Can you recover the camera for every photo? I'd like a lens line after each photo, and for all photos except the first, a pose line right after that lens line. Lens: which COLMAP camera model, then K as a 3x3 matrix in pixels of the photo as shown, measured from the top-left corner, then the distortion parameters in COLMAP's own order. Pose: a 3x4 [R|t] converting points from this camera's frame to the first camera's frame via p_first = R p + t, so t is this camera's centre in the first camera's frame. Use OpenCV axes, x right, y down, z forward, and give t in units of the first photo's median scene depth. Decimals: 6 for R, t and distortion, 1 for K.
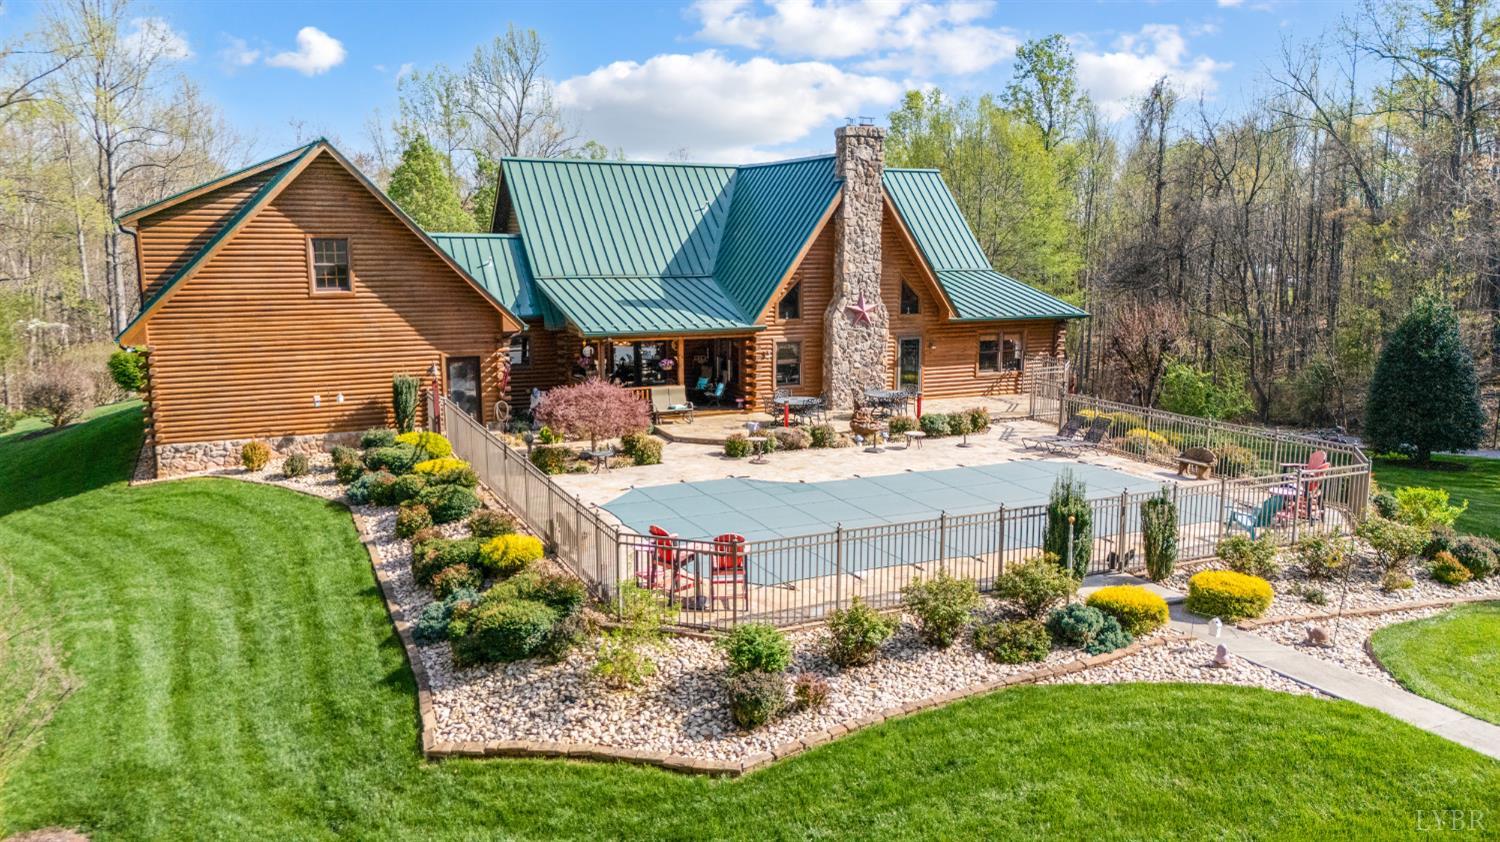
lens RADIAL K [[980.7, 0, 750.0], [0, 980.7, 421.0], [0, 0, 1]] dist [-0.000908, -0.000857]
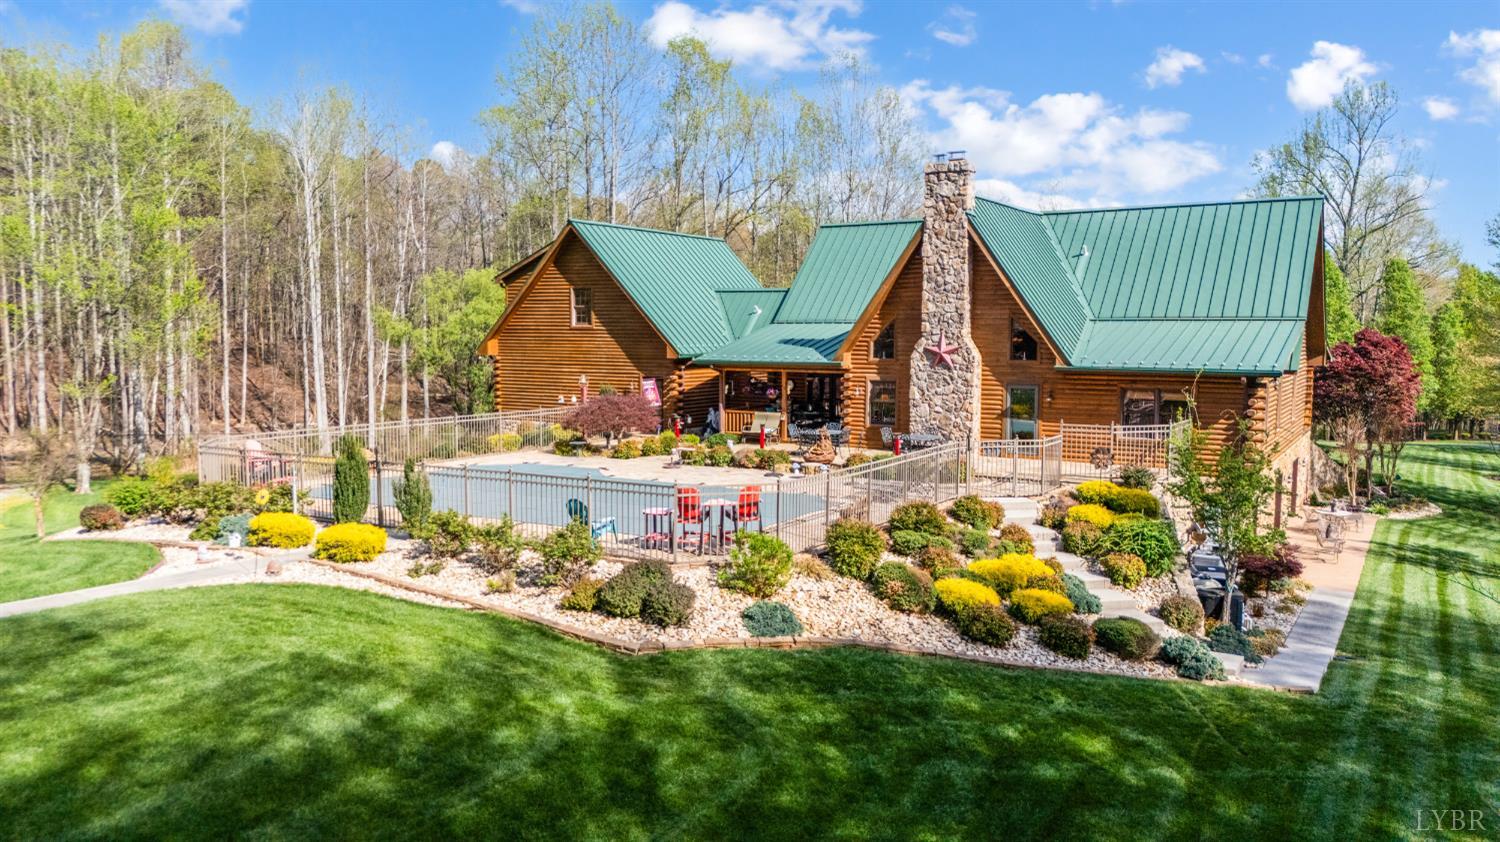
lens RADIAL K [[980.7, 0, 750.0], [0, 980.7, 421.0], [0, 0, 1]] dist [-0.000908, -0.000857]
pose [[0.620480, 0.077861, -0.780348, 0.751700], [-0.139784, 0.990105, -0.012357, -0.008605], [0.771664, 0.116748, 0.625224, 0.270208]]
